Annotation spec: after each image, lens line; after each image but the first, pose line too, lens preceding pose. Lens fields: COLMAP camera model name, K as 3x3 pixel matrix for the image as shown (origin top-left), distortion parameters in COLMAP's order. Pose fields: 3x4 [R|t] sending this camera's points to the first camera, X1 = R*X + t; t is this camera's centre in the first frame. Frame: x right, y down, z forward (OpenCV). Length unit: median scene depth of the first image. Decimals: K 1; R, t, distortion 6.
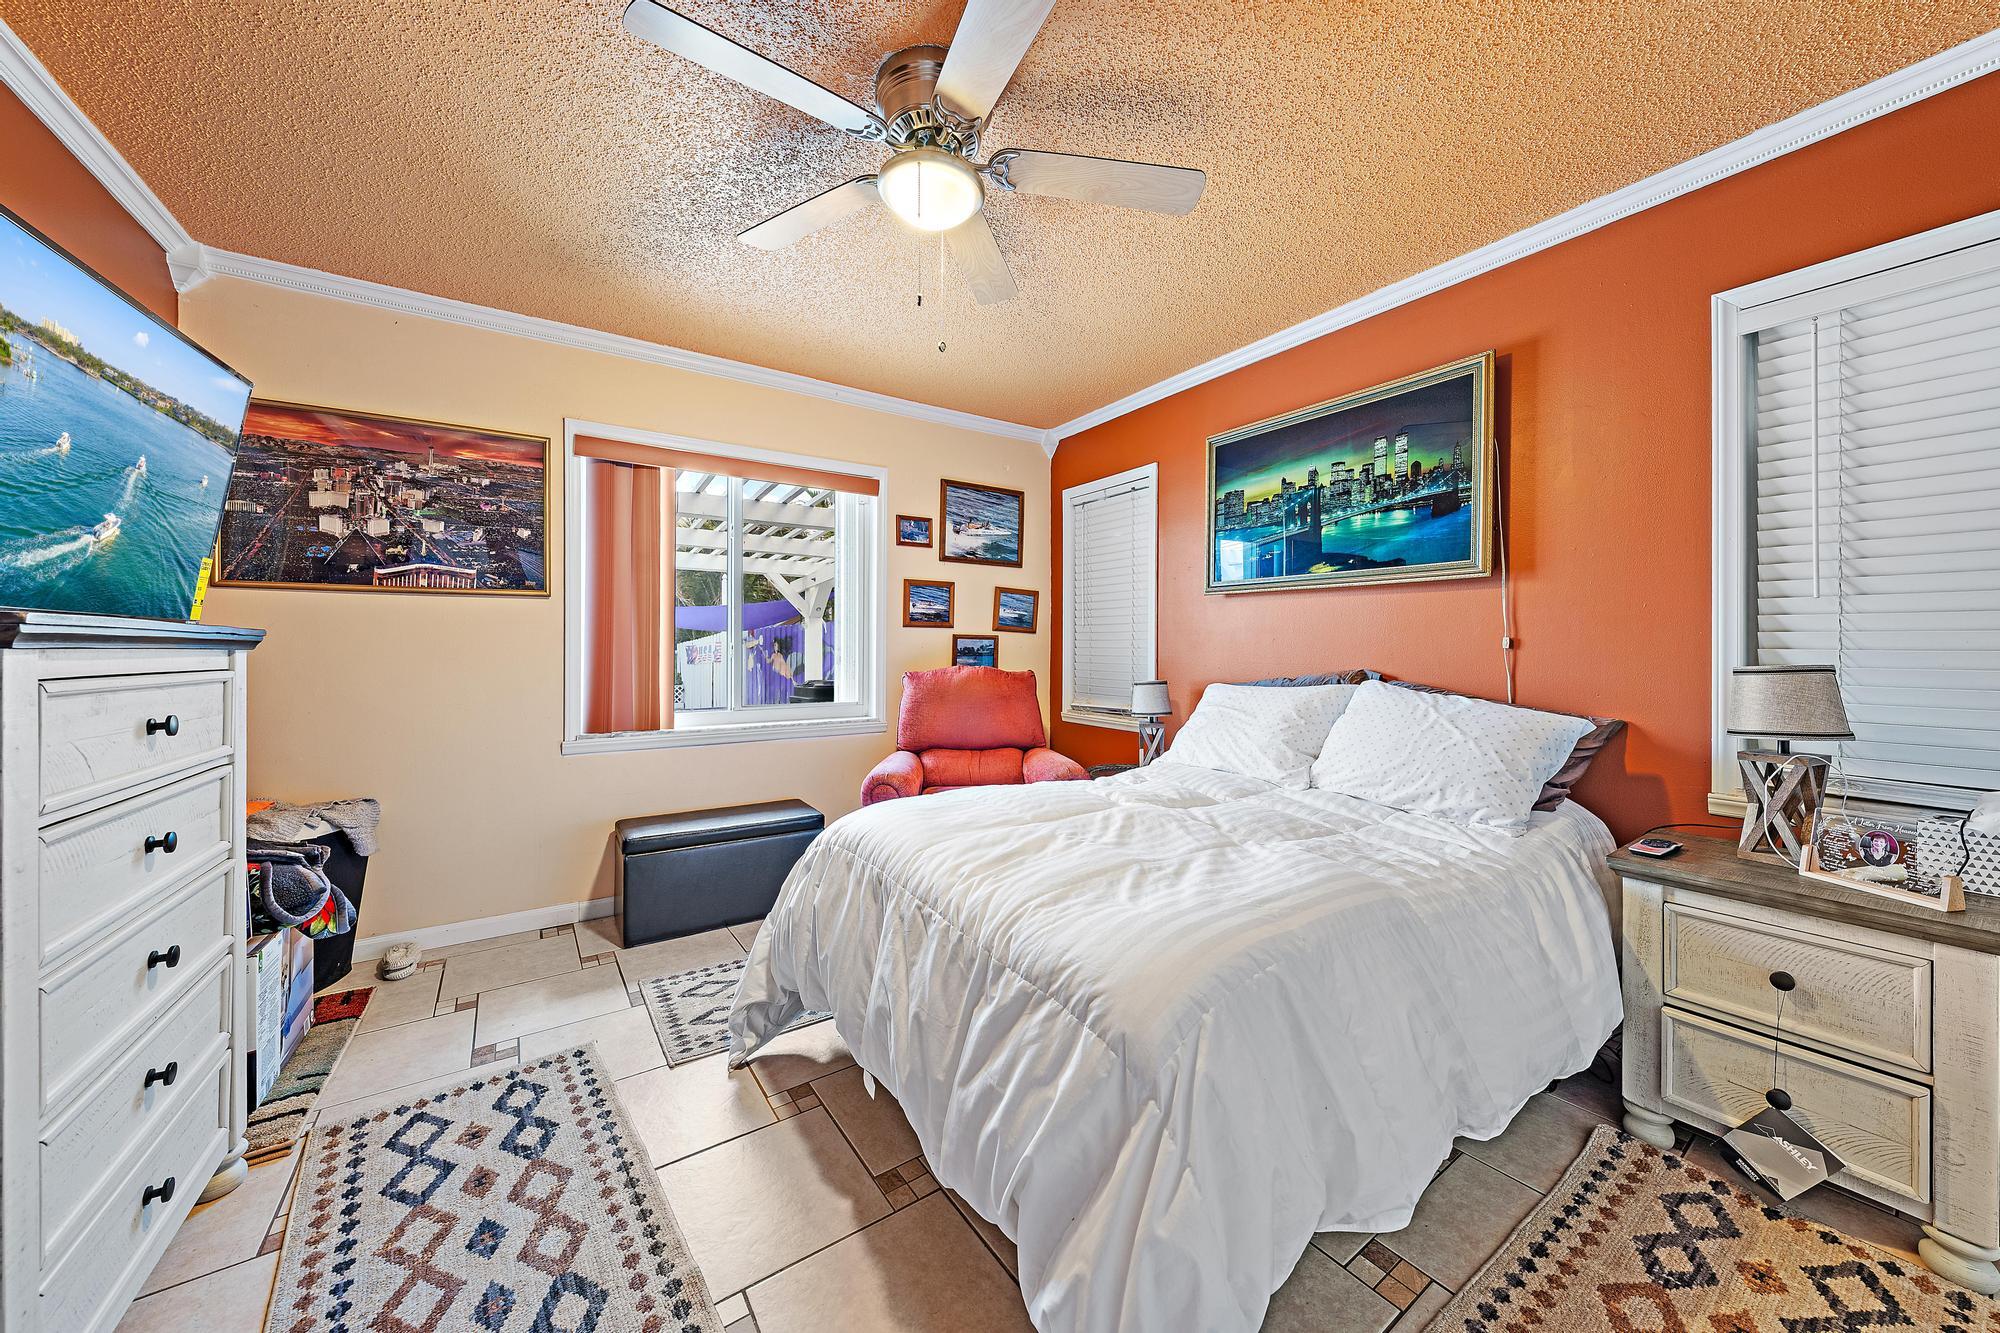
lens RADIAL K [[688.0, 0, 1005.6], [0, 688.0, 654.5], [0, 0, 1]] dist [-0.000302, -0.000310]
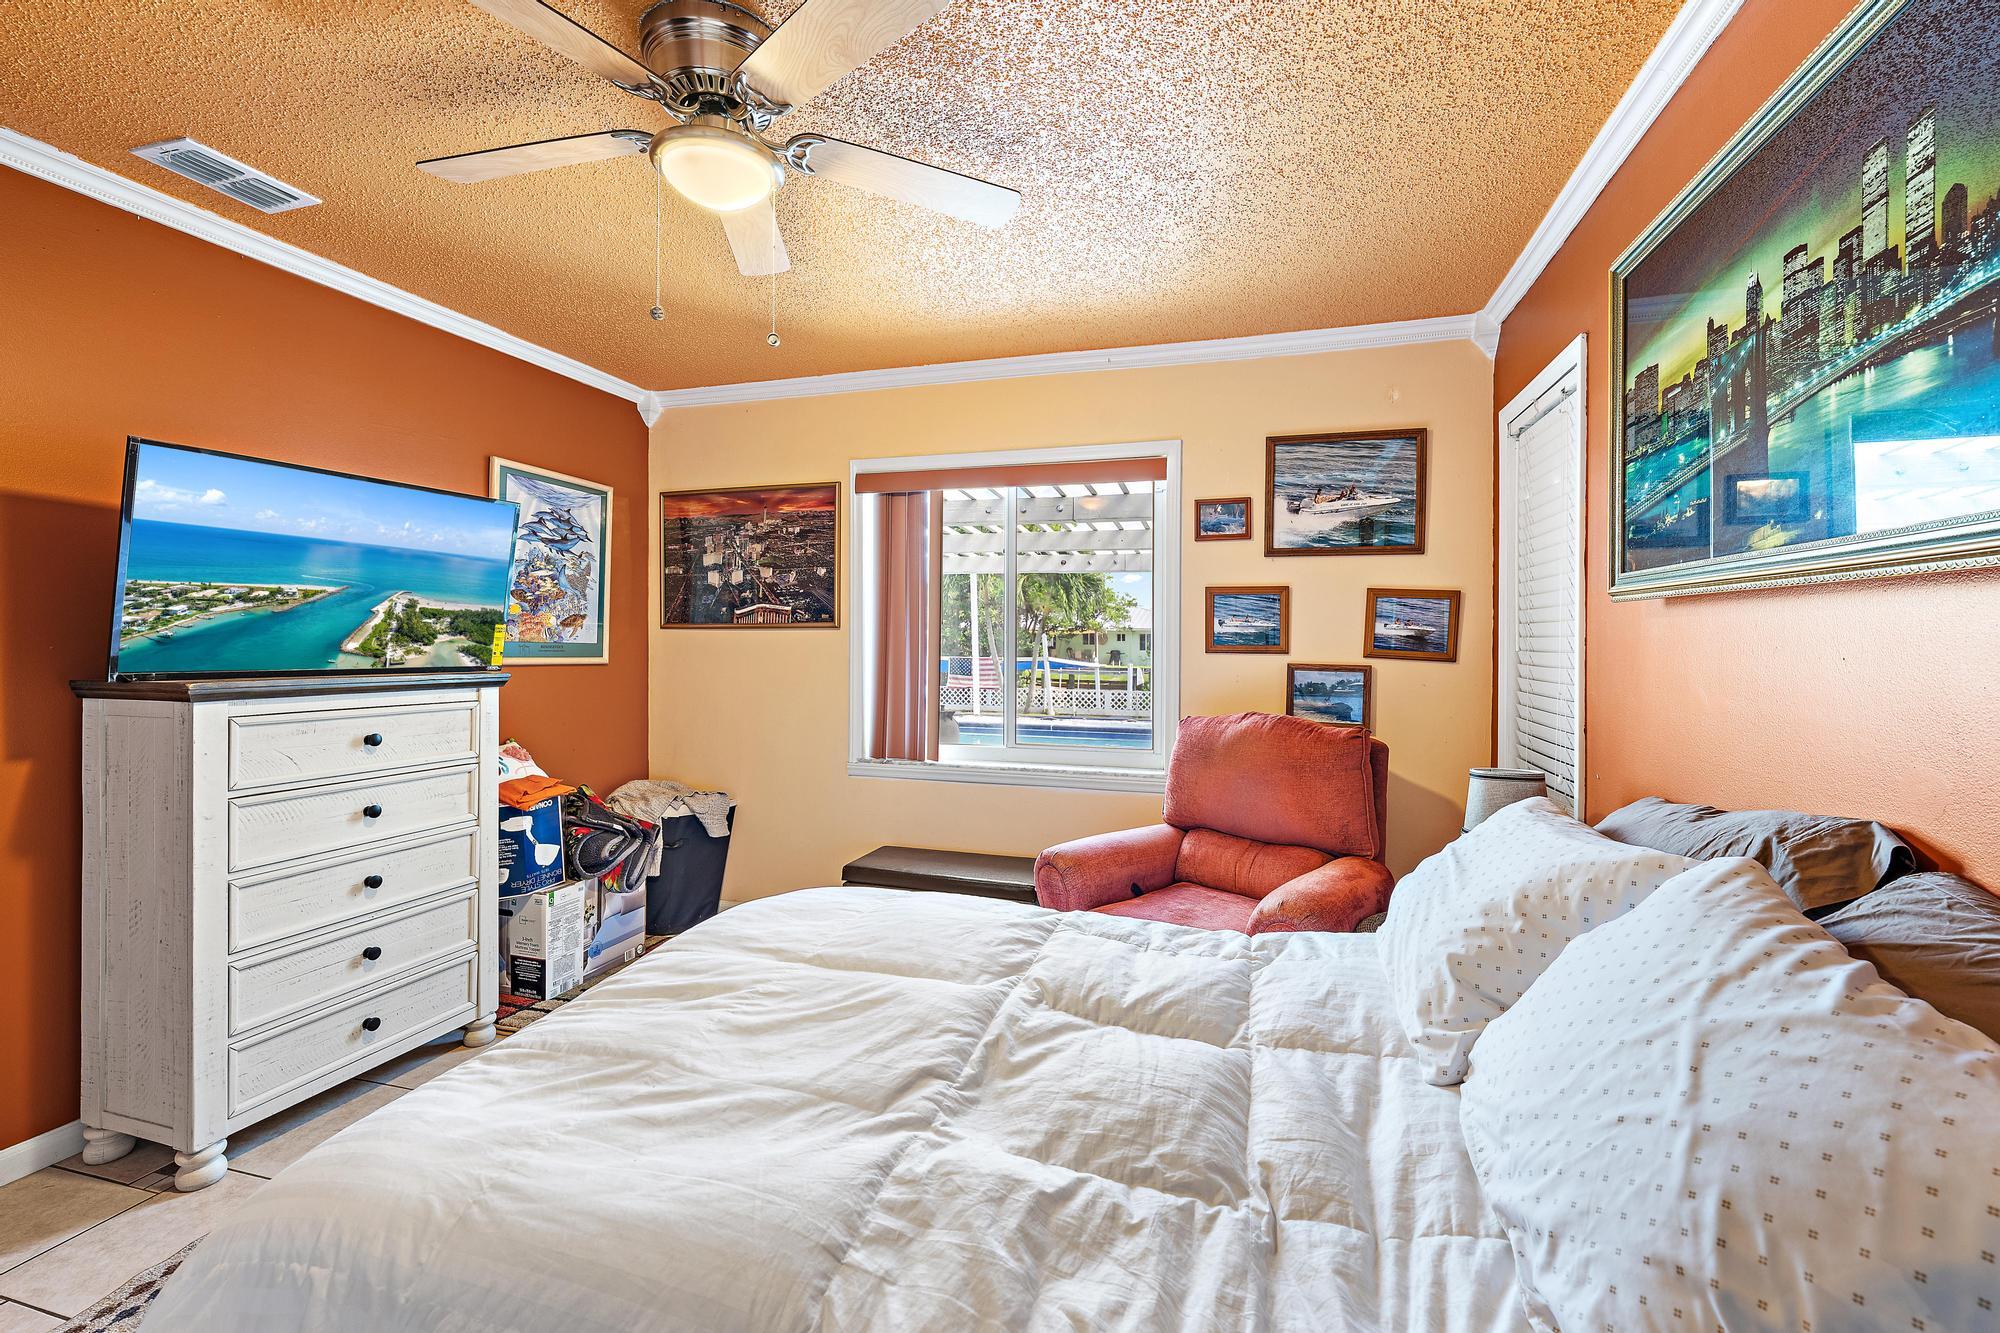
lens RADIAL K [[835.1, 0, 1009.3], [0, 835.1, 650.1], [0, 0, 1]] dist [0.001361, -0.000217]
pose [[0.642516, 0.009772, -0.766210, 0.500041], [-0.013451, 0.999908, 0.001474, -0.052758], [0.766154, 0.009359, 0.642589, 0.349318]]
